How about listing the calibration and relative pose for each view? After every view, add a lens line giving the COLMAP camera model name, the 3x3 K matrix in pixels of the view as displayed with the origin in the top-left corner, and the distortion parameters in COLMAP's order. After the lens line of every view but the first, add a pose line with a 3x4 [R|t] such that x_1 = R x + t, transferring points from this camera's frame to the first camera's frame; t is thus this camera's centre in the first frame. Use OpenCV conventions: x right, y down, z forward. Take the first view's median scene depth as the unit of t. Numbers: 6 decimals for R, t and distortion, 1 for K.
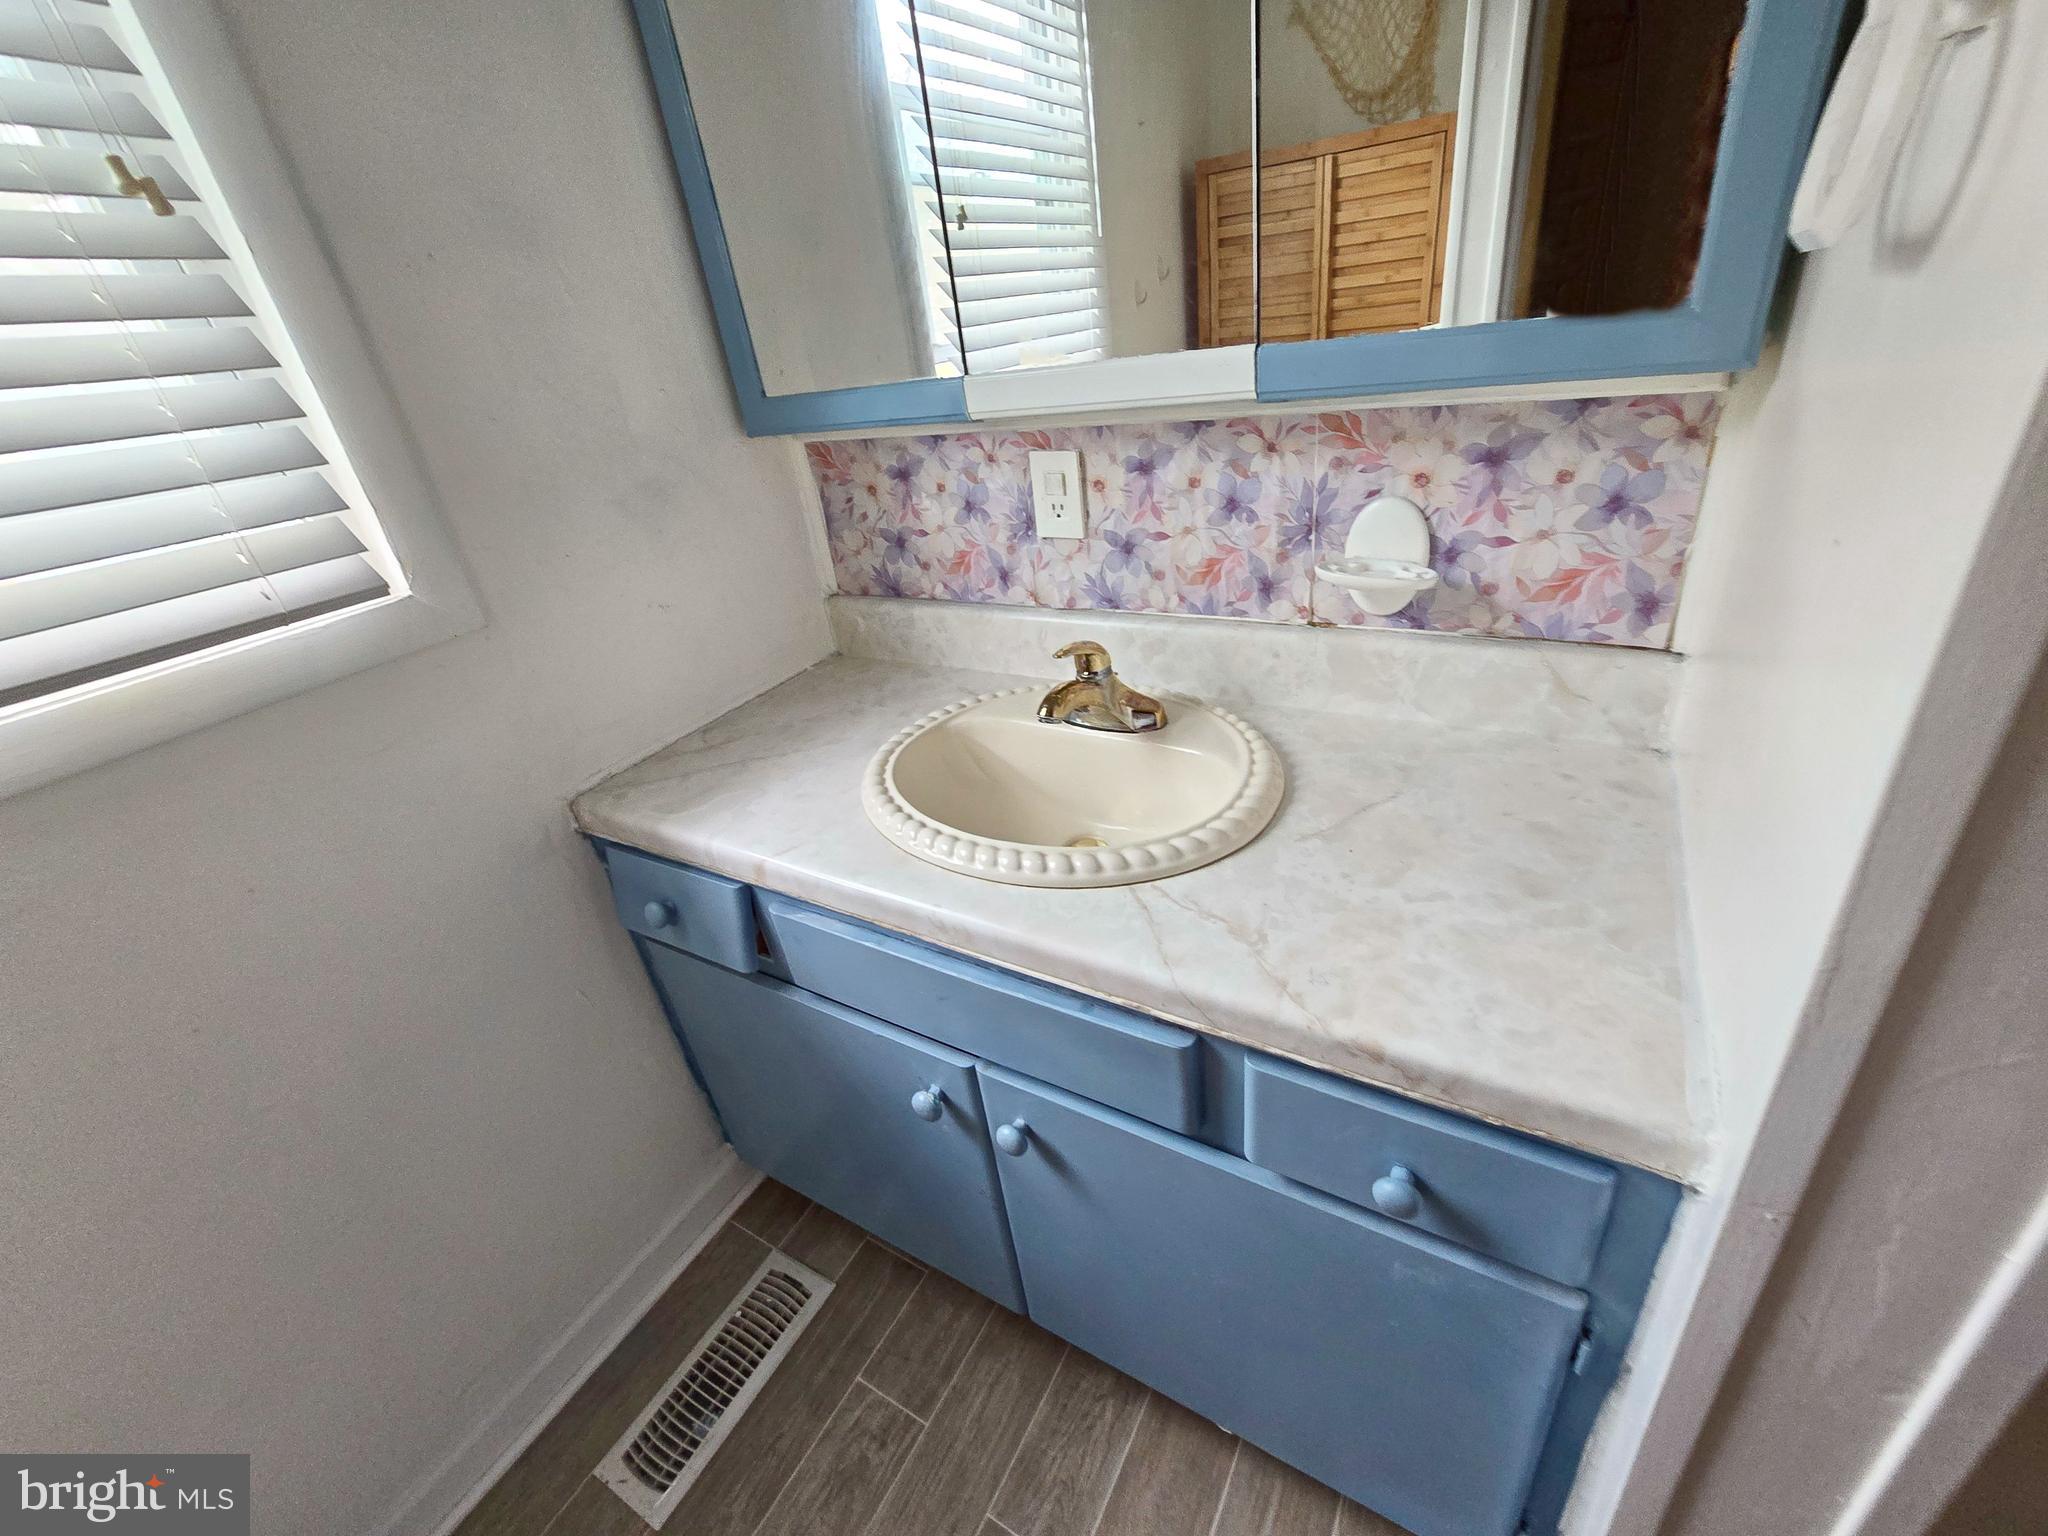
lens RADIAL K [[846.1, 0, 1033.1], [0, 846.1, 753.2], [0, 0, 1]] dist [0.001223, -0.000009]
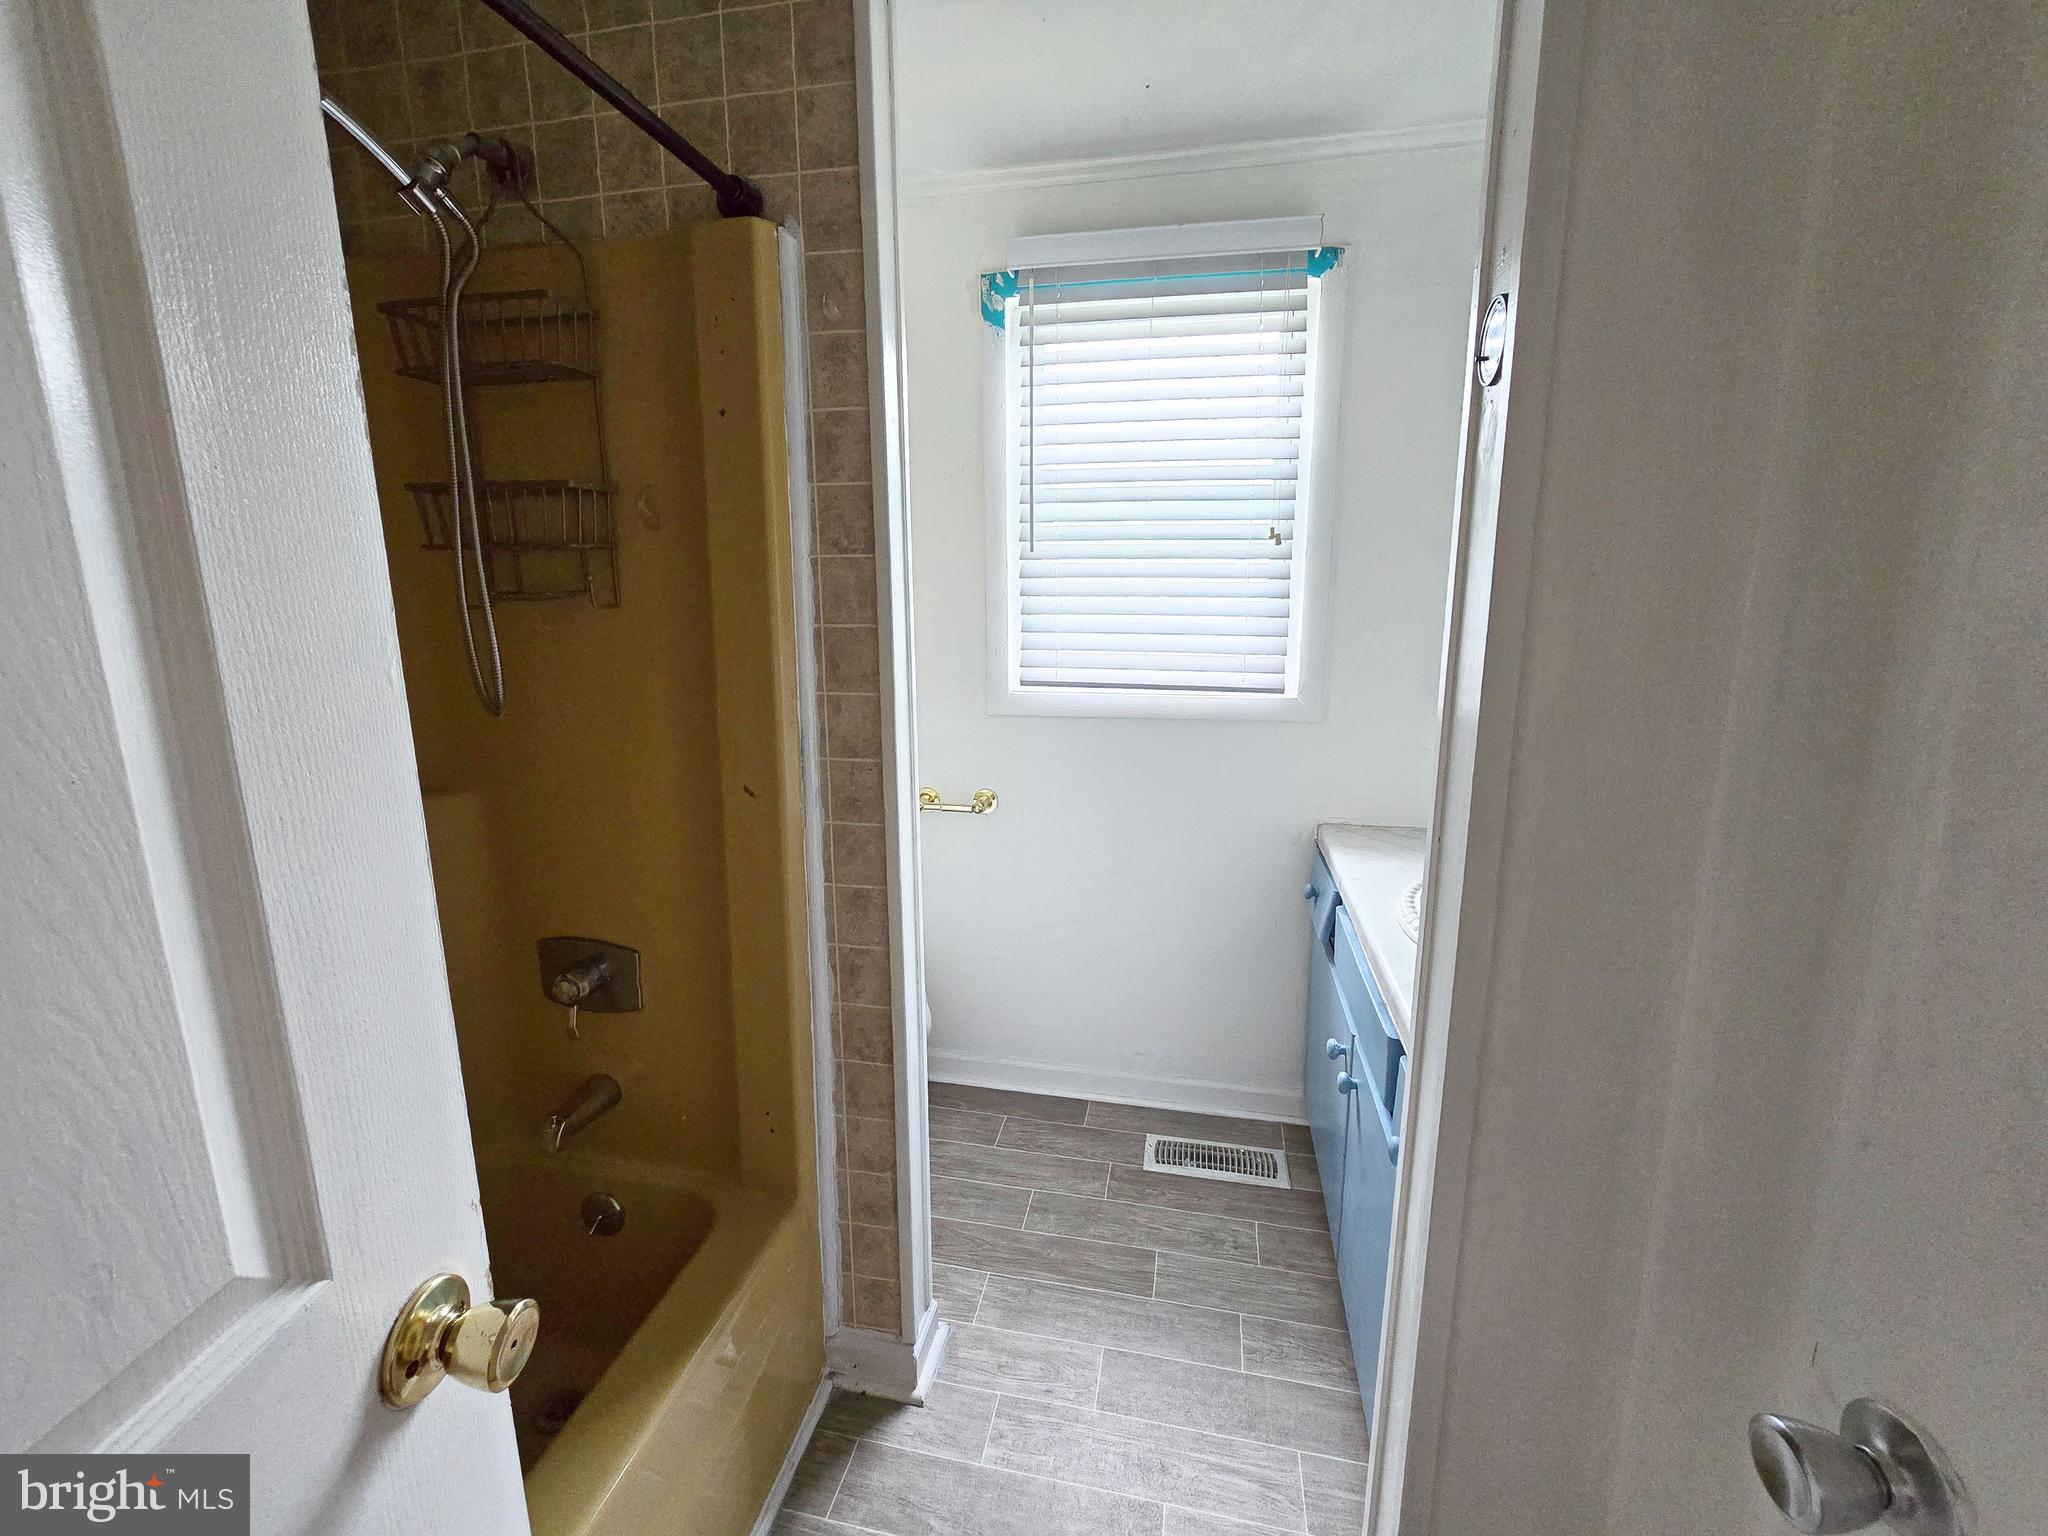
lens RADIAL K [[846.1, 0, 1033.1], [0, 846.1, 753.2], [0, 0, 1]] dist [0.001223, -0.000009]
pose [[0.319782, 0.297262, -0.899653, 0.857604], [-0.465097, 0.876491, 0.124290, -0.018225], [0.825484, 0.378680, 0.418542, -0.330801]]
